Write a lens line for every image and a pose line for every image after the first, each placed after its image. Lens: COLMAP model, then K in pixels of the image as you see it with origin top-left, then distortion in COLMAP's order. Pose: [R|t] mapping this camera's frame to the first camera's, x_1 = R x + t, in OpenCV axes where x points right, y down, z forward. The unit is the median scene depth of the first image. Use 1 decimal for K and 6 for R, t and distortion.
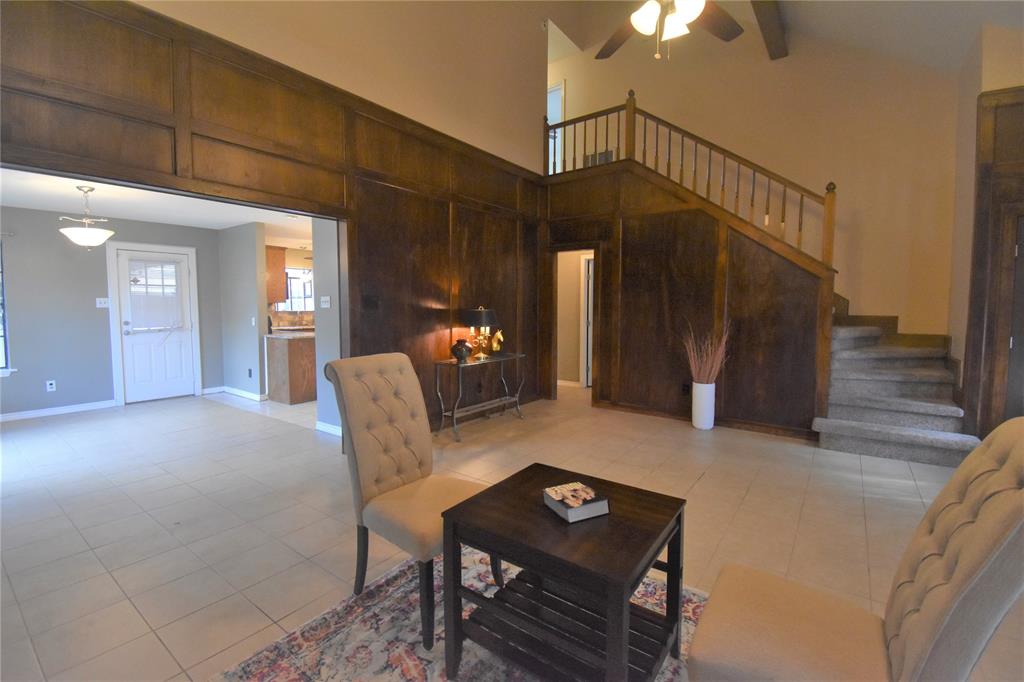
lens RADIAL K [[450.5, 0, 511.8], [0, 450.5, 336.2], [0, 0, 1]] dist [0.021654, -0.027936]
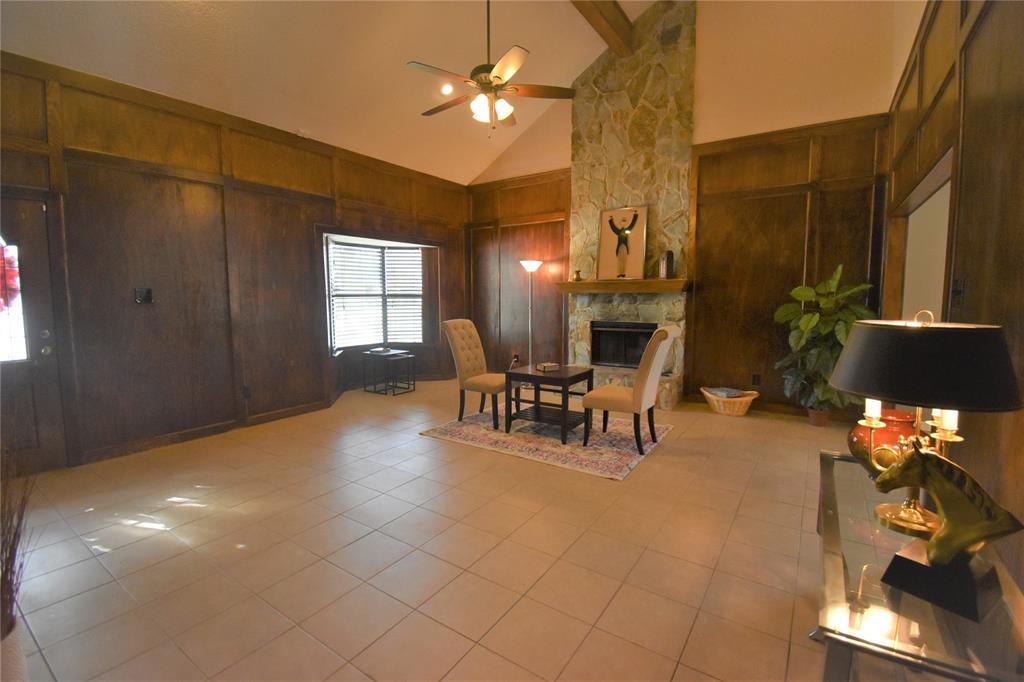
lens RADIAL K [[450.5, 0, 511.8], [0, 450.5, 336.2], [0, 0, 1]] dist [0.021654, -0.027936]
pose [[-0.999368, 0.003680, -0.035349, 0.151670], [-0.002074, 0.986889, 0.161385, -0.088149], [0.035480, 0.161357, -0.986258, 1.221826]]
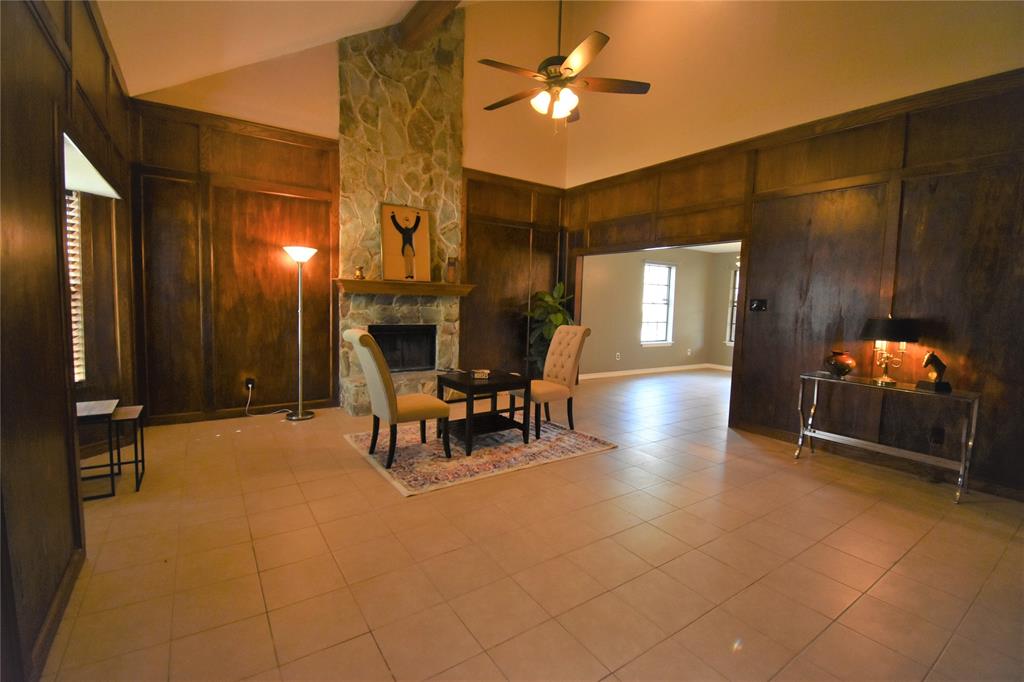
lens RADIAL K [[450.5, 0, 511.8], [0, 450.5, 336.2], [0, 0, 1]] dist [0.021654, -0.027936]
pose [[-0.331317, 0.065729, -0.941227, 0.840335], [-0.095423, 0.990121, 0.102732, -0.046932], [0.938682, 0.123851, -0.321772, 0.658327]]
